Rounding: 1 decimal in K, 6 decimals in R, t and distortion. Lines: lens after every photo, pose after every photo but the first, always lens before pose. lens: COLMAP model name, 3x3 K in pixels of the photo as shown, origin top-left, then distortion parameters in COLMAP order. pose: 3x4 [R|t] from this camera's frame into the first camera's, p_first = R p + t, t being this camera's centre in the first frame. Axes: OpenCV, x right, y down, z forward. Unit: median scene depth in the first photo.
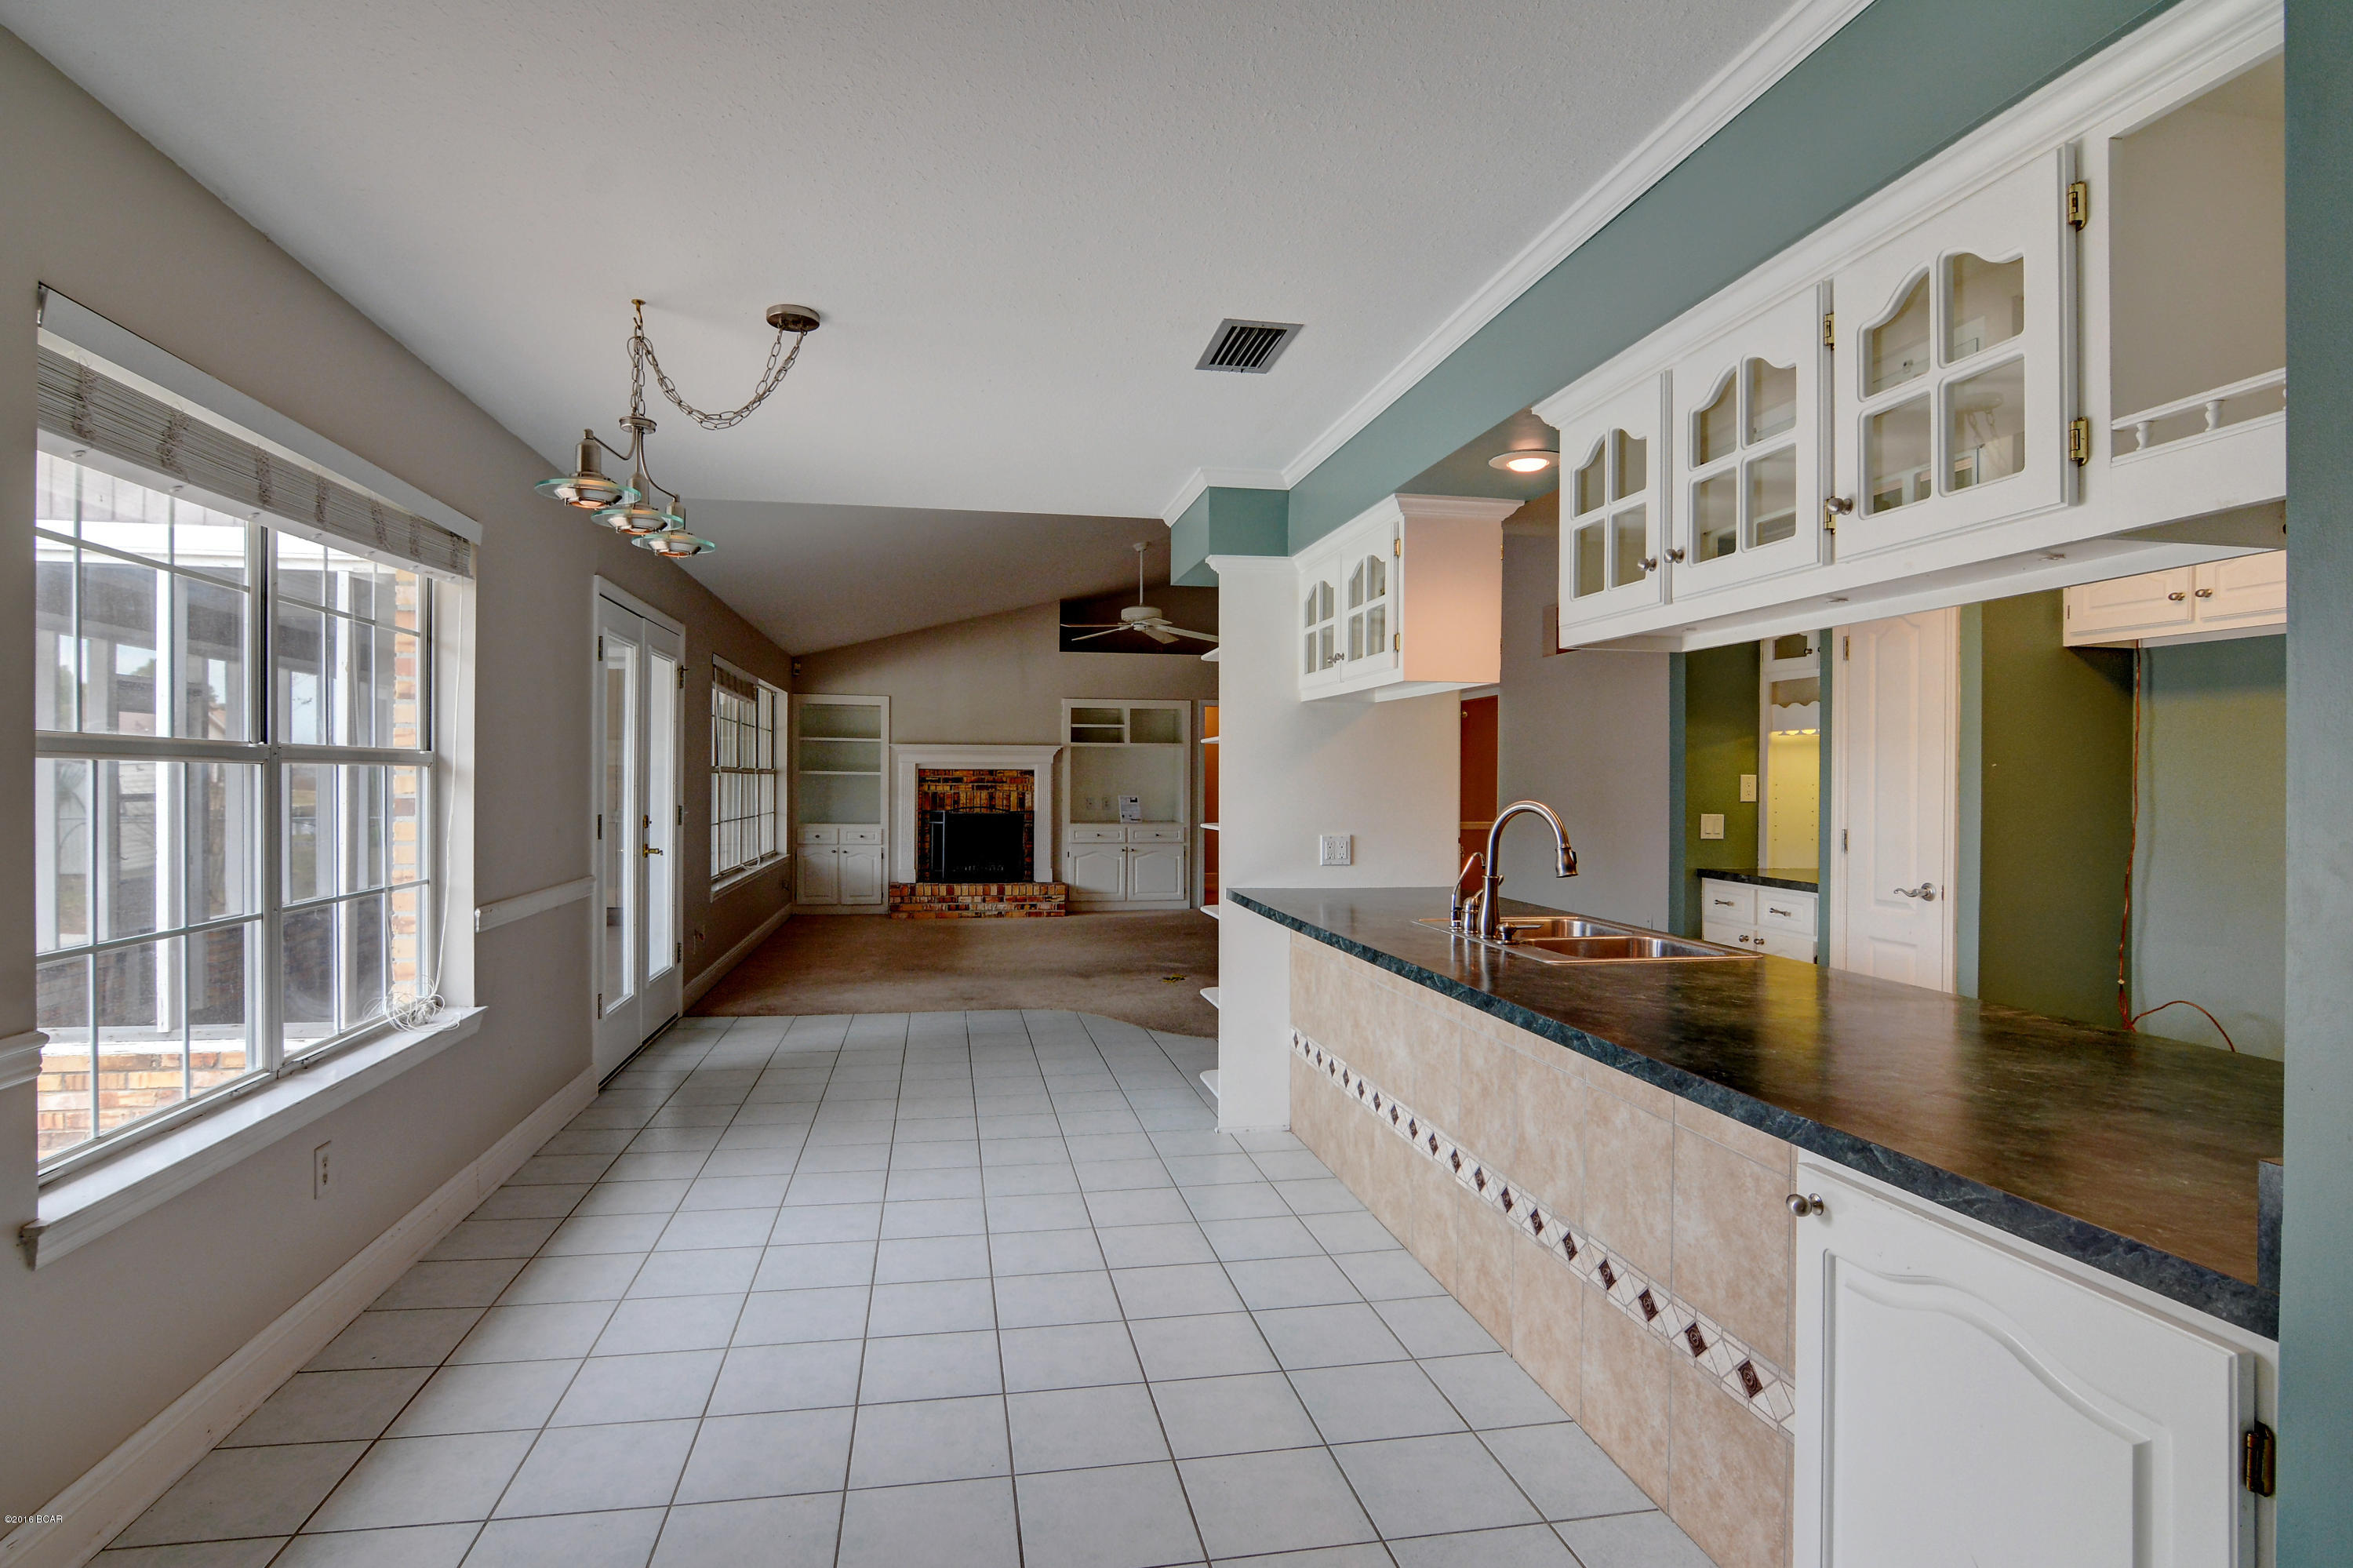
lens RADIAL K [[1151.7, 0, 1158.9], [0, 1151.7, 780.7], [0, 0, 1]] dist [-0.023802, 0.001136]
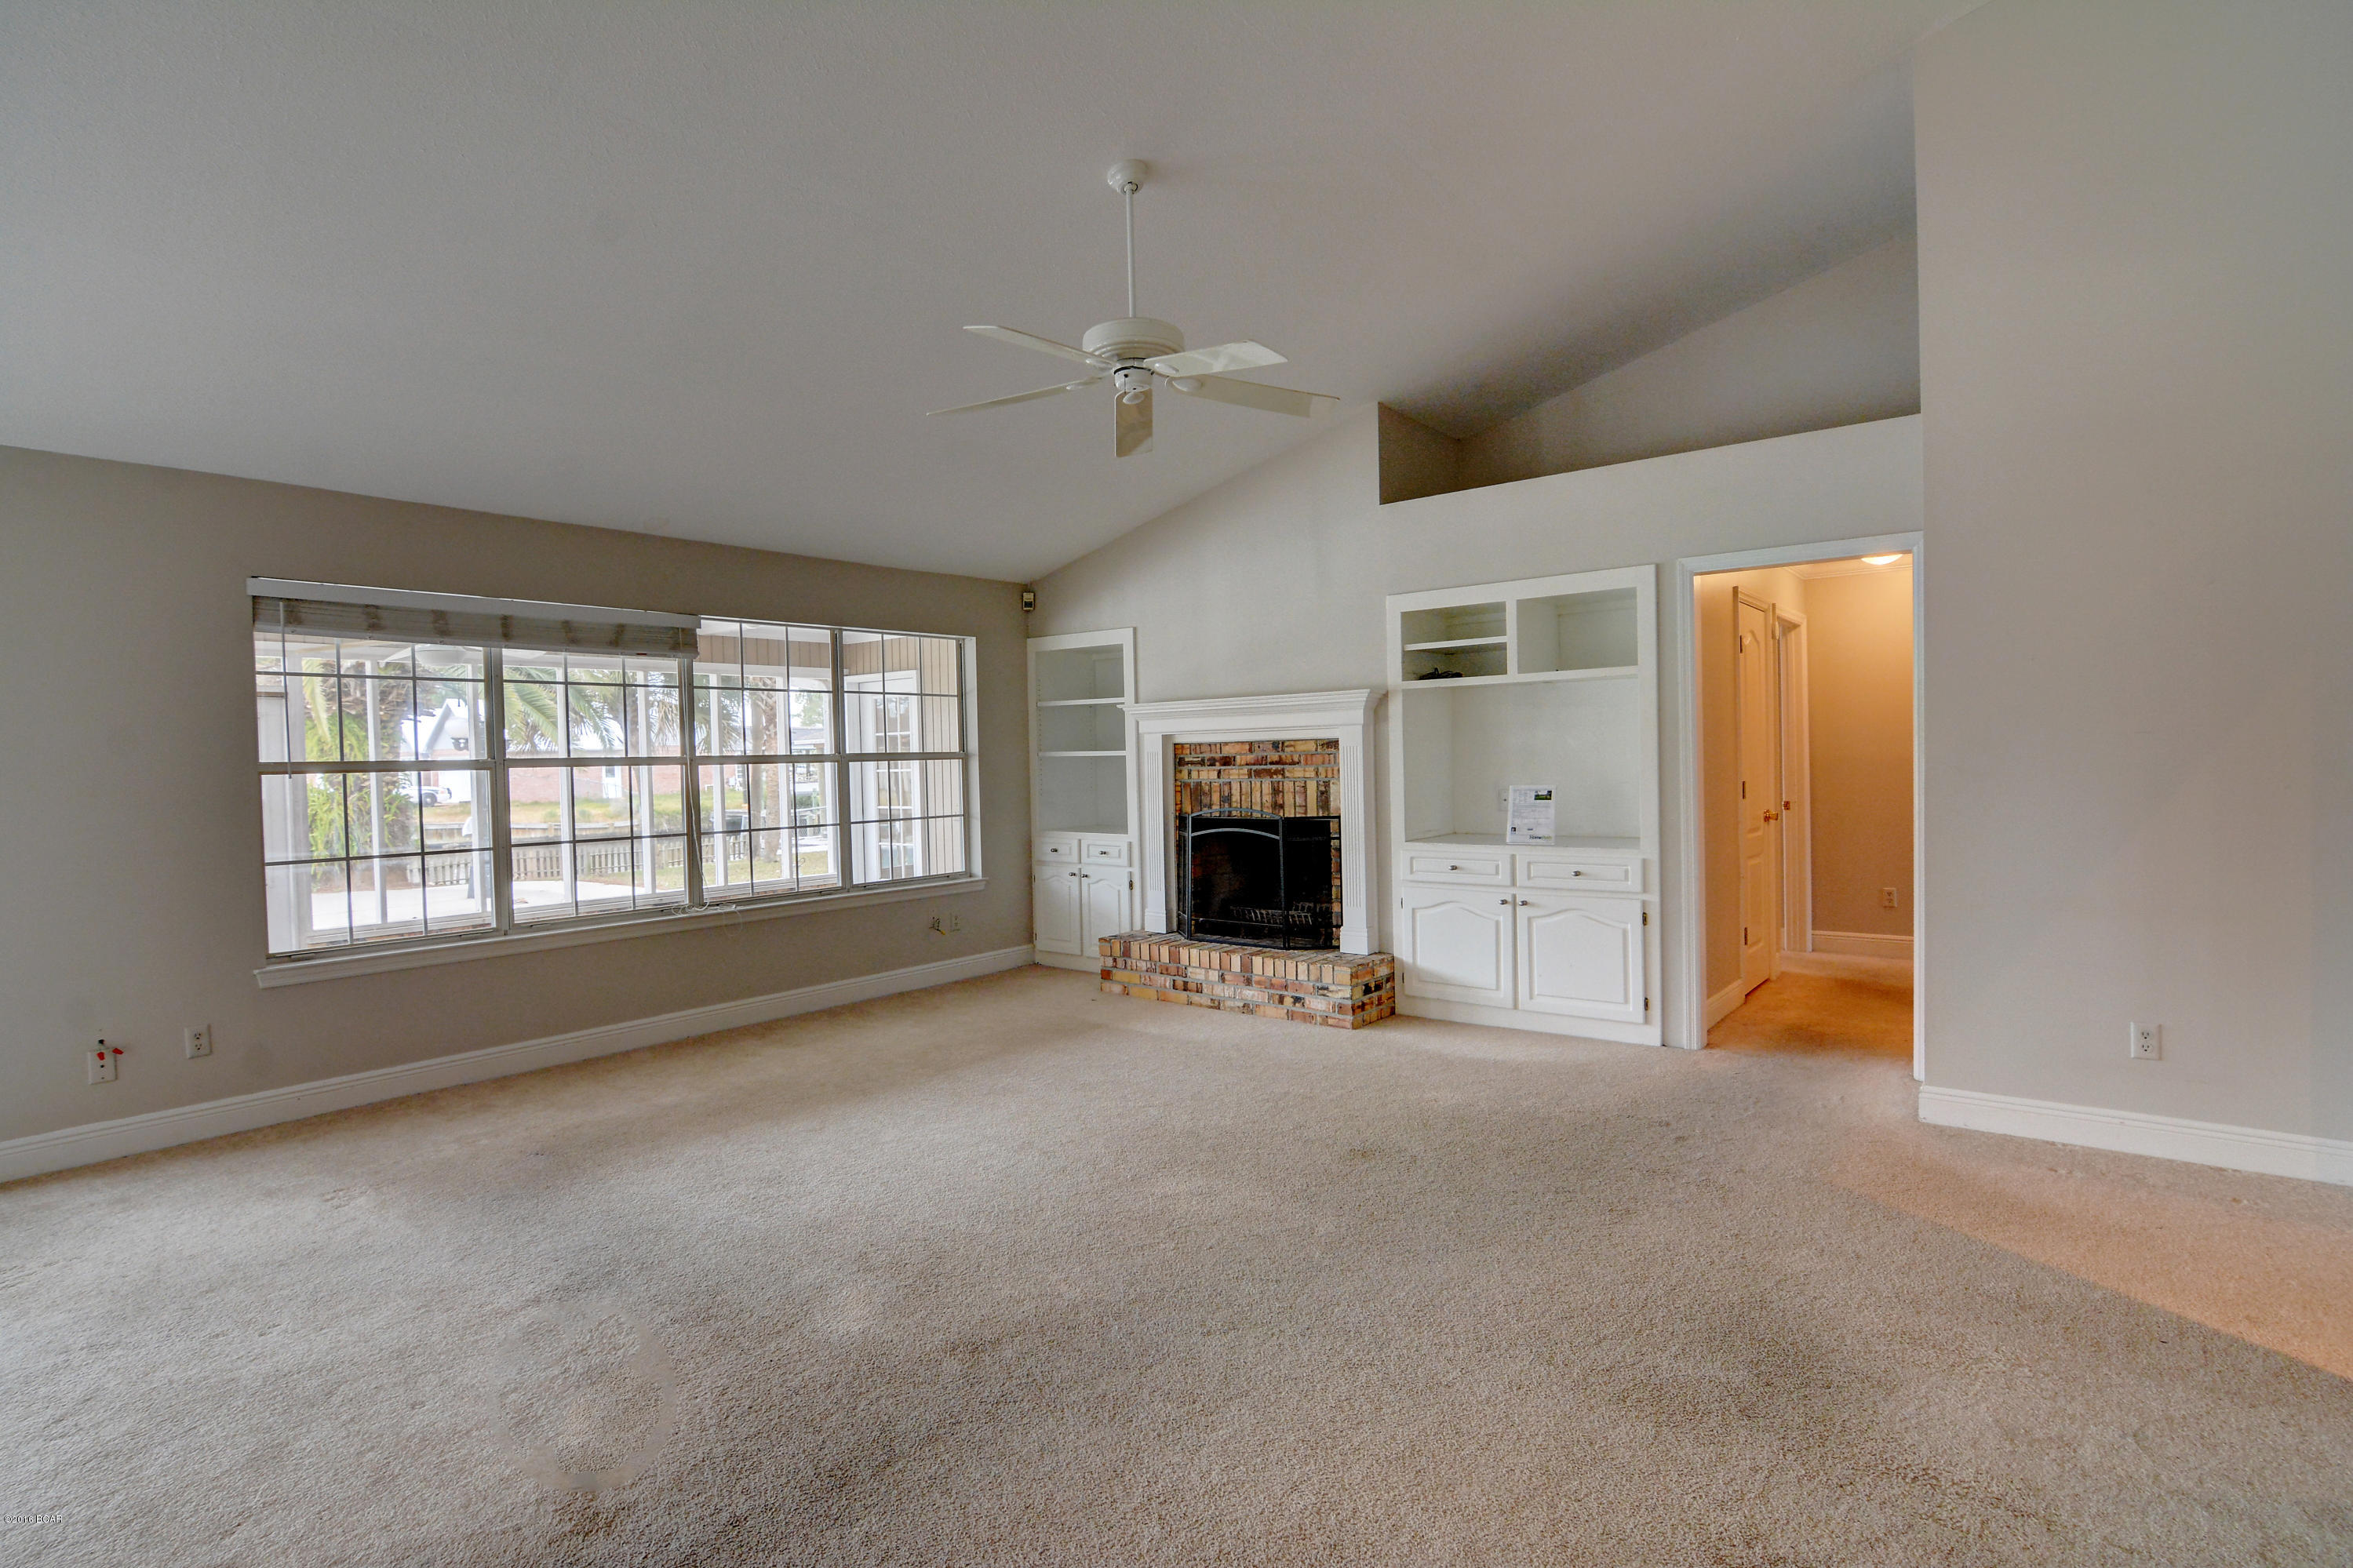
lens RADIAL K [[1151.5, 0, 1158.9], [0, 1151.5, 780.7], [0, 0, 1]] dist [-0.023802, 0.001136]
pose [[0.638426, -0.004807, -0.769668, 0.244776], [0.029698, 0.999390, 0.018392, -0.002179], [0.769110, -0.034599, 0.638179, 0.605162]]
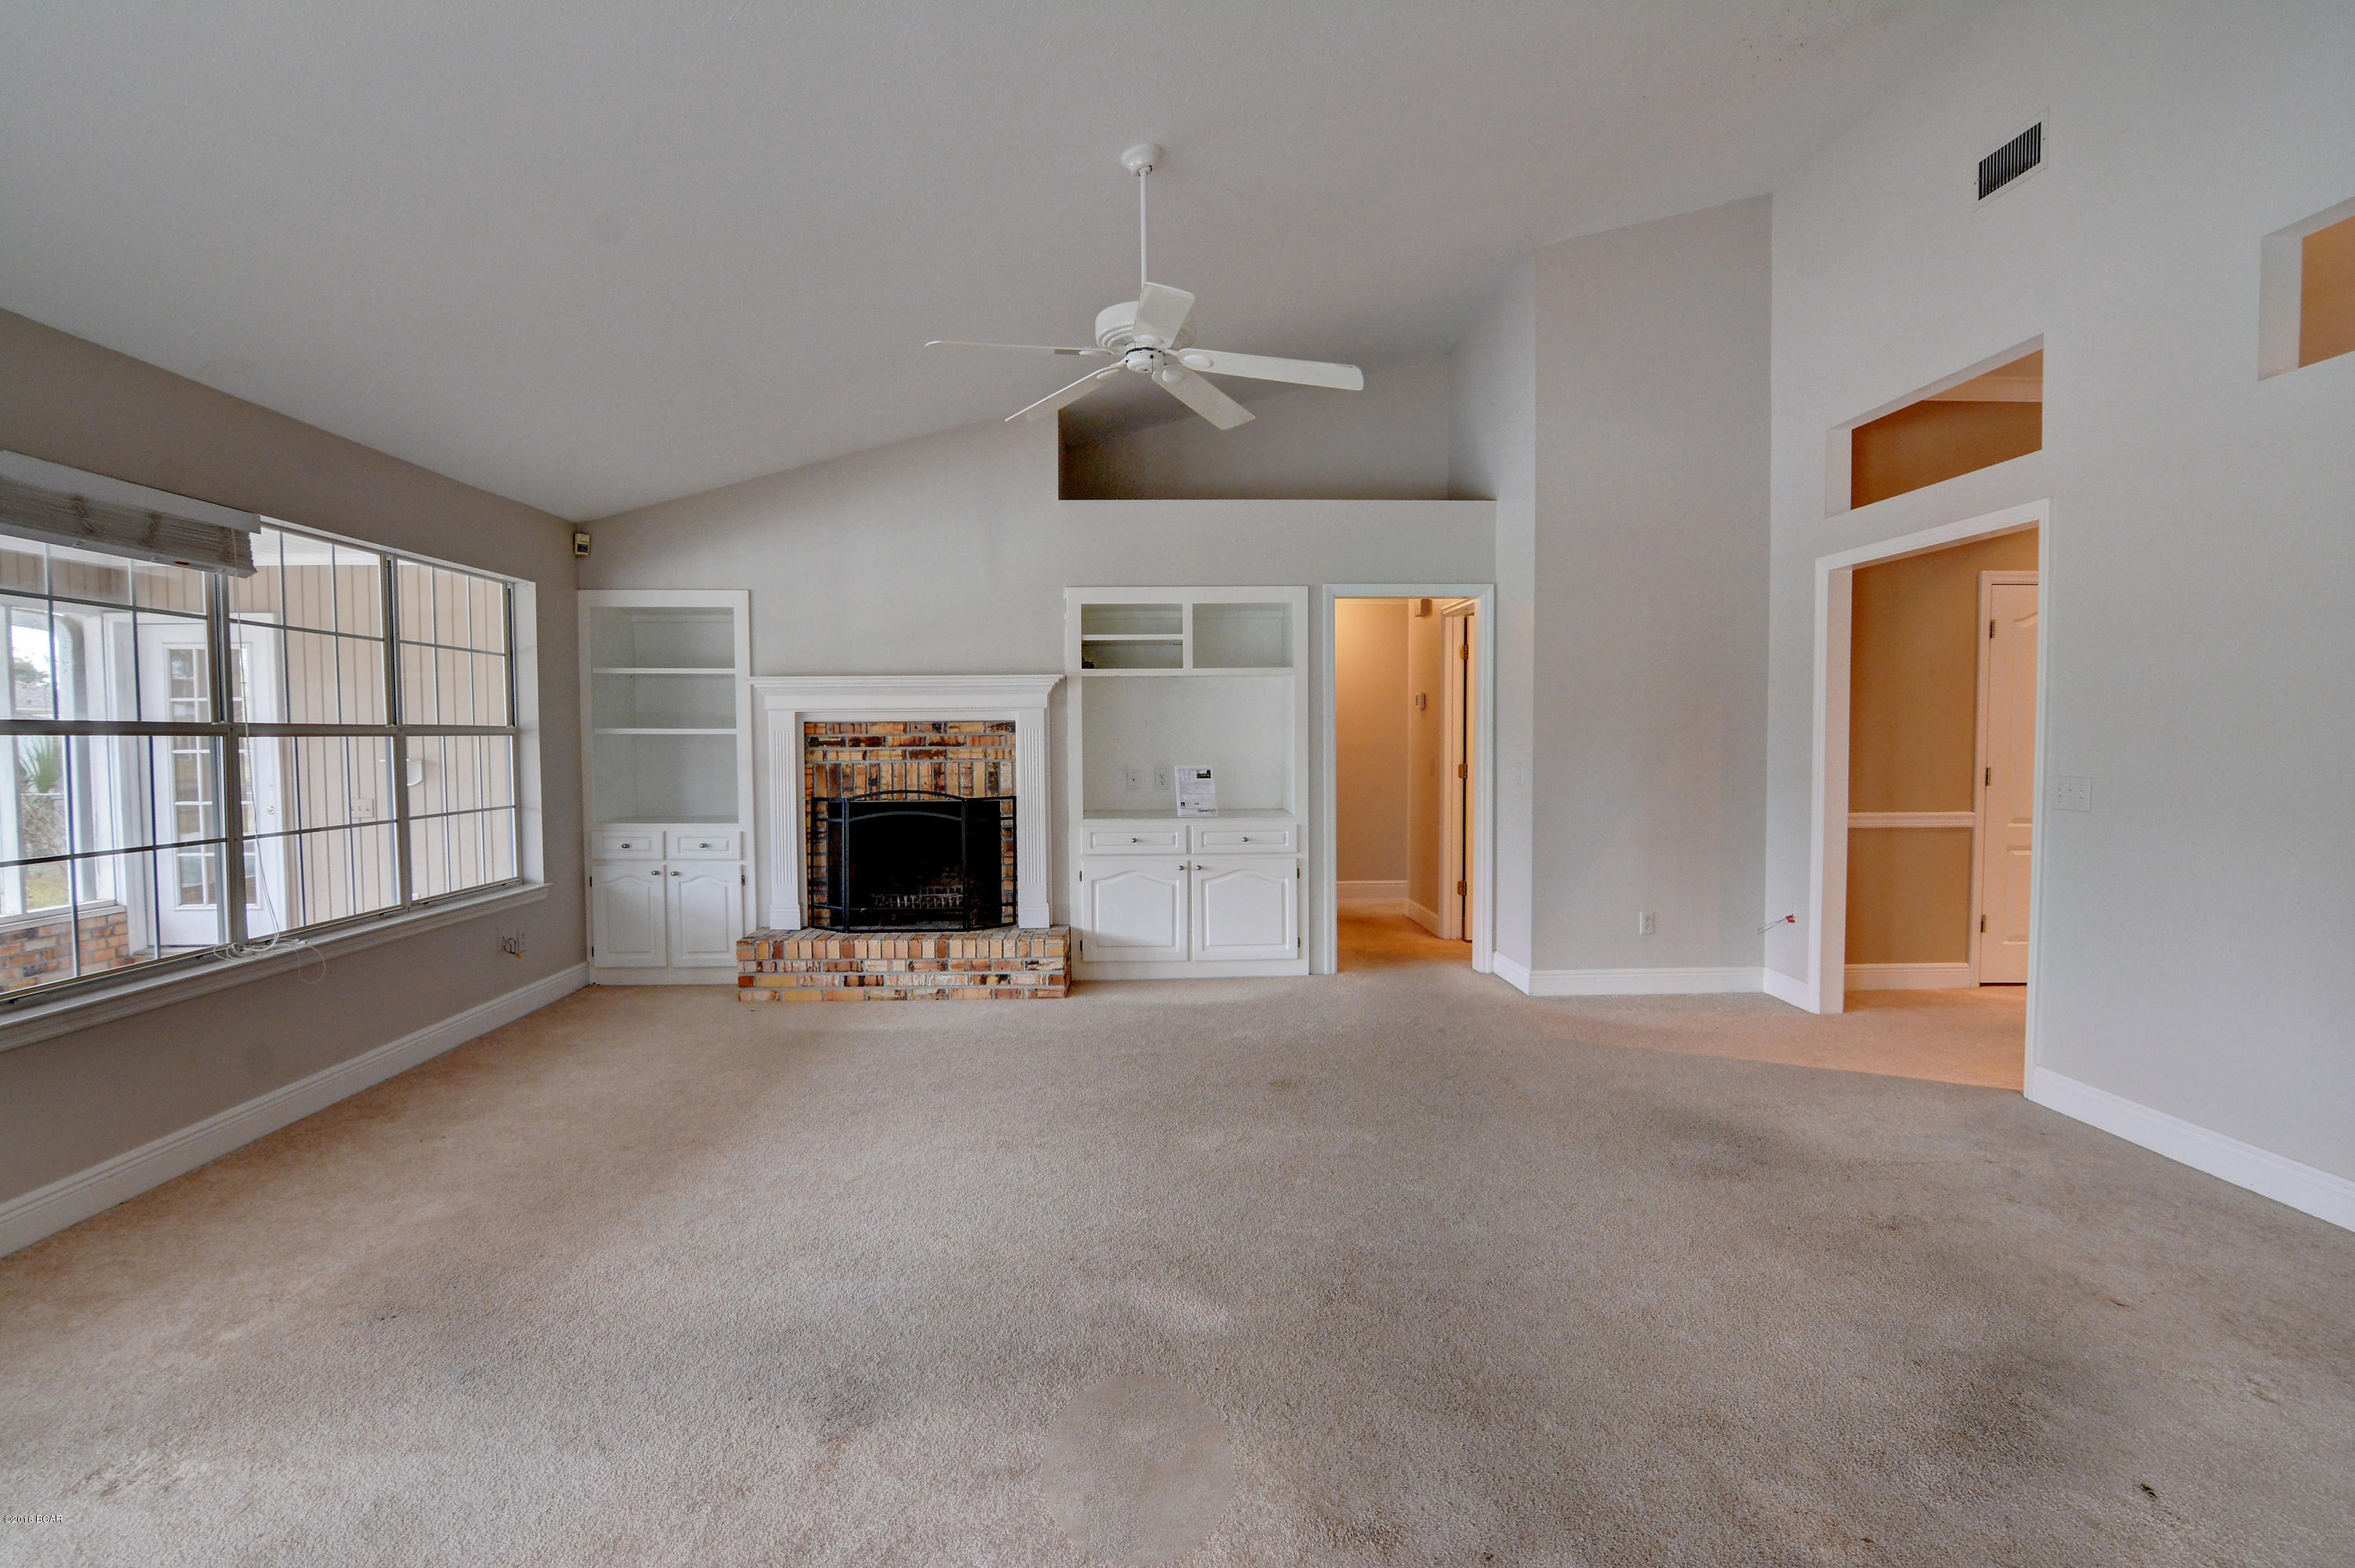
lens RADIAL K [[1152.5, 0, 1159.8], [0, 1152.5, 780.7], [0, 0, 1]] dist [-0.023802, 0.001136]
pose [[0.987686, -0.005954, -0.156336, 0.043531], [0.012855, 0.998985, 0.043168, -0.003754], [0.155920, -0.044646, 0.986760, 0.479779]]
